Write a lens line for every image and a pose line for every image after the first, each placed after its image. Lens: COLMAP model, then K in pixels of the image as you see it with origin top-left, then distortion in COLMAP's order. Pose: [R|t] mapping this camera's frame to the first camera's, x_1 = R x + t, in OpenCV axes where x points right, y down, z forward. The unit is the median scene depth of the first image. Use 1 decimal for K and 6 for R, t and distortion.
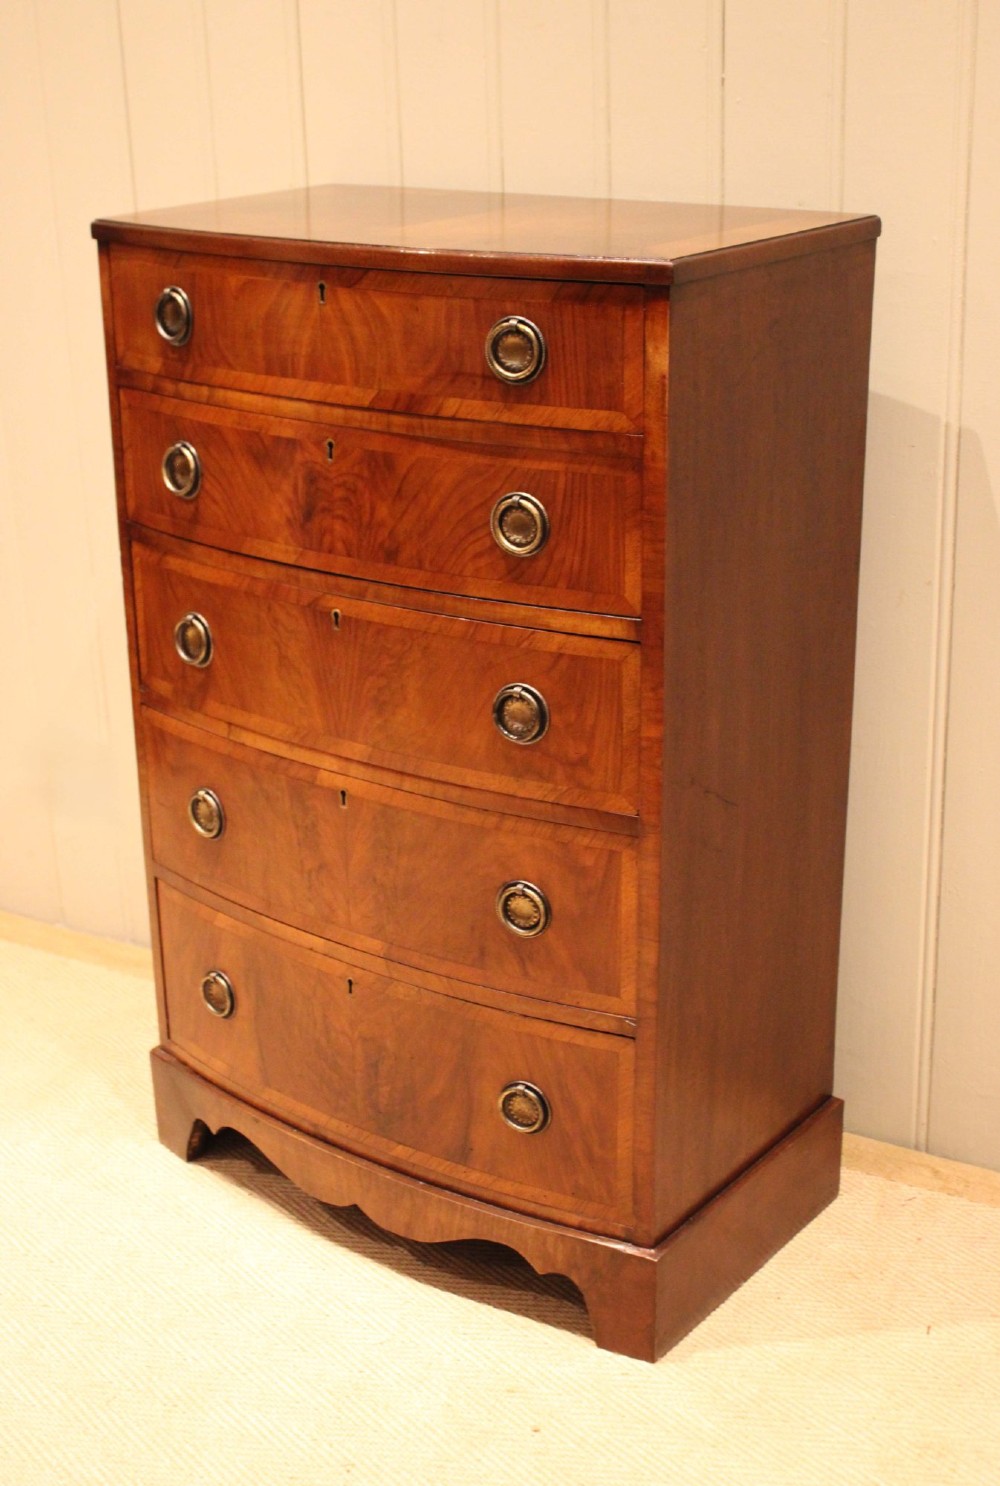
lens RADIAL K [[2110.9, 0, 466.0], [0, 2110.9, 745.7], [0, 0, 1]] dist [-0.062974, 0.080632]
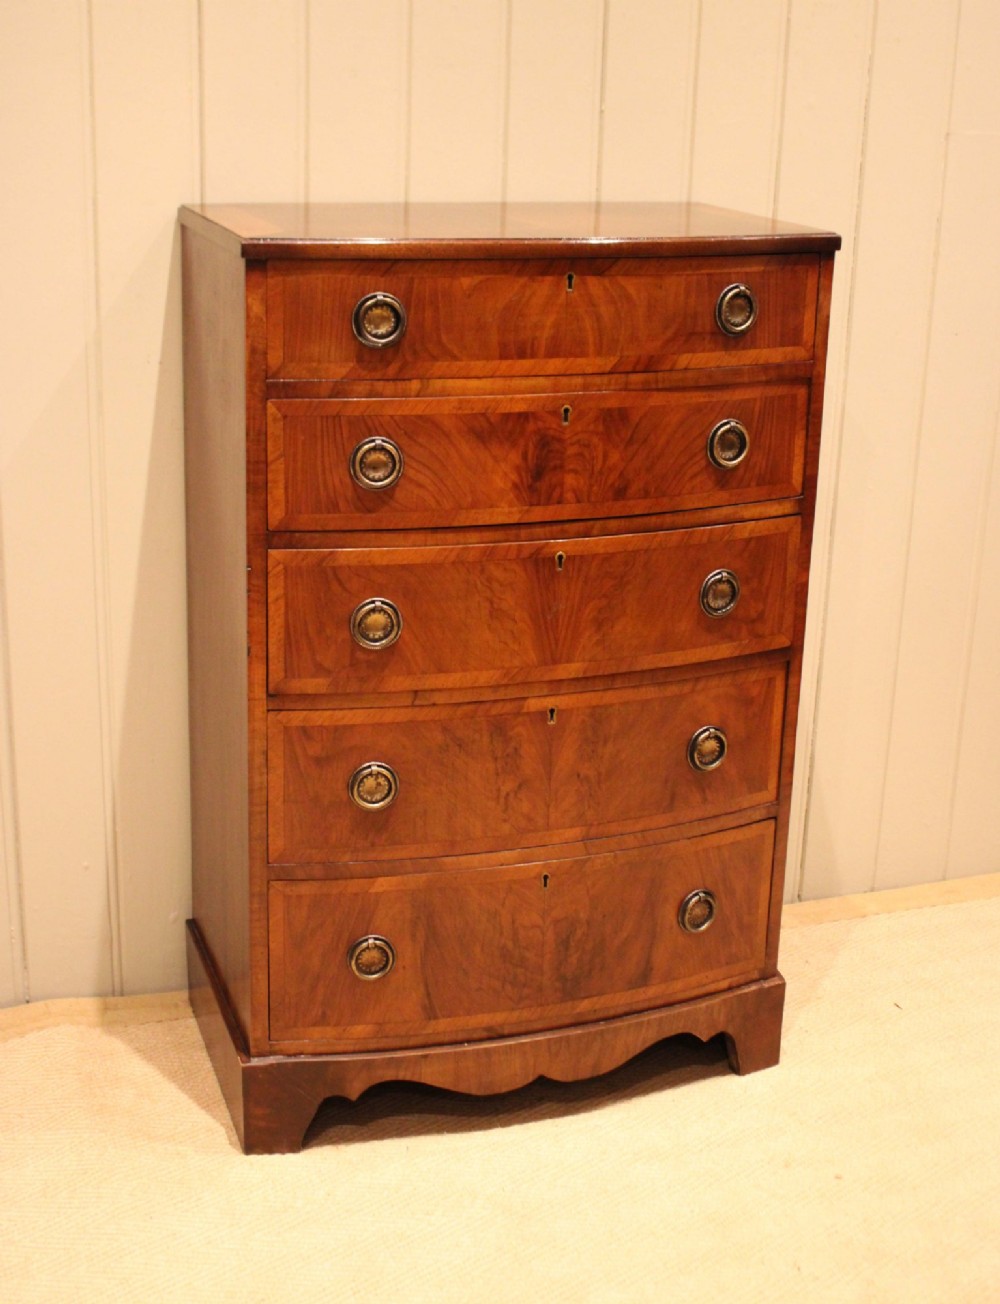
lens RADIAL K [[1793.4, 0, 498.2], [0, 1793.4, 527.8], [0, 0, 1]] dist [-0.066348, -0.014407]
pose [[0.535921, -0.183689, 0.824043, -0.895482], [0.256210, 0.965400, 0.048572, -0.134331], [-0.804453, 0.185097, 0.564441, 0.467210]]
